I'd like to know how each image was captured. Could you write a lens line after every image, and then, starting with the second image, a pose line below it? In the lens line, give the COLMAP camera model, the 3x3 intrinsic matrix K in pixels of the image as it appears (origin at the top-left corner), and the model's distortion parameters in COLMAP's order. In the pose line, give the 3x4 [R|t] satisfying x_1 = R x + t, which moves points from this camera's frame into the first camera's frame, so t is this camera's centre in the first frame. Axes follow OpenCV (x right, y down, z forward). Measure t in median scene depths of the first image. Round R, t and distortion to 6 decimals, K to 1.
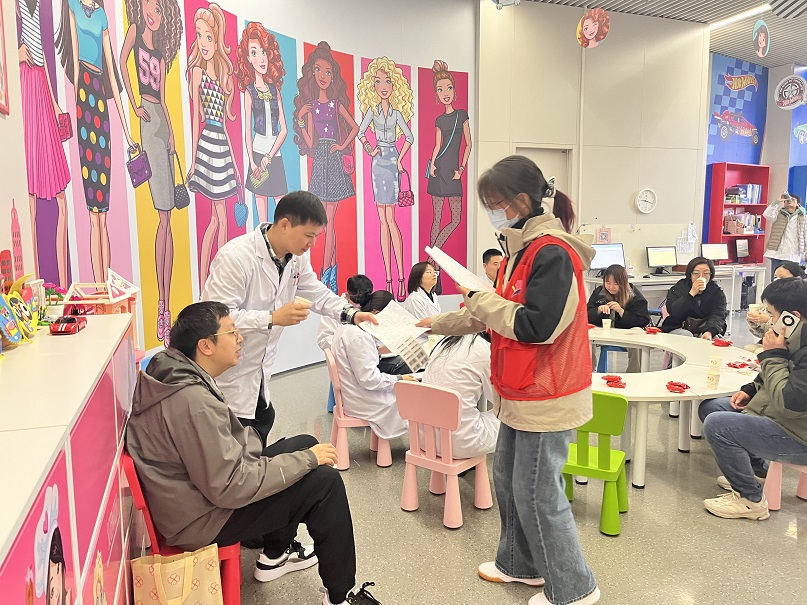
lens RADIAL K [[614.5, 0, 403.8], [0, 614.5, 300.8], [0, 0, 1]] dist [0.037153, -0.029346]
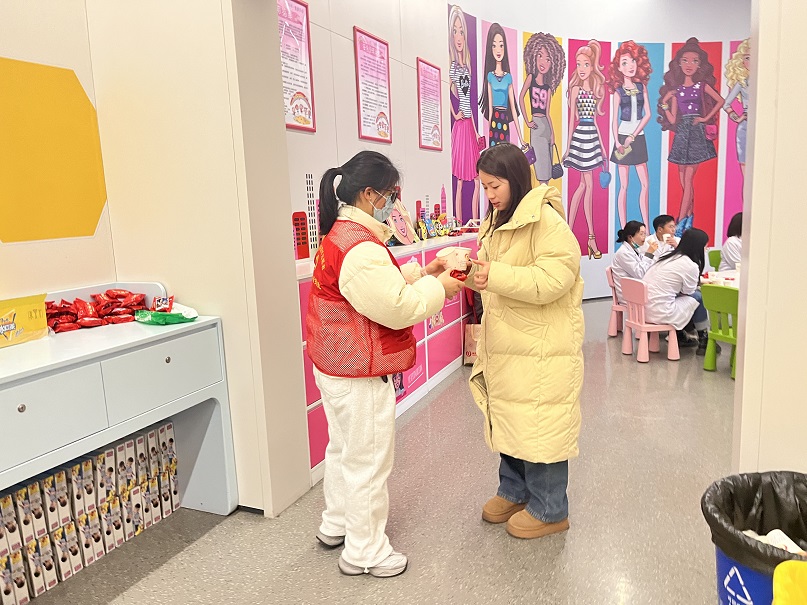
lens RADIAL K [[614.5, 0, 404.0], [0, 614.5, 303.0], [0, 0, 1]] dist [0.037153, -0.029346]
pose [[0.705441, 0.100022, -0.701675, 0.477535], [-0.050272, 0.994560, 0.091230, 0.043814], [0.706983, -0.029083, 0.706632, -0.399447]]
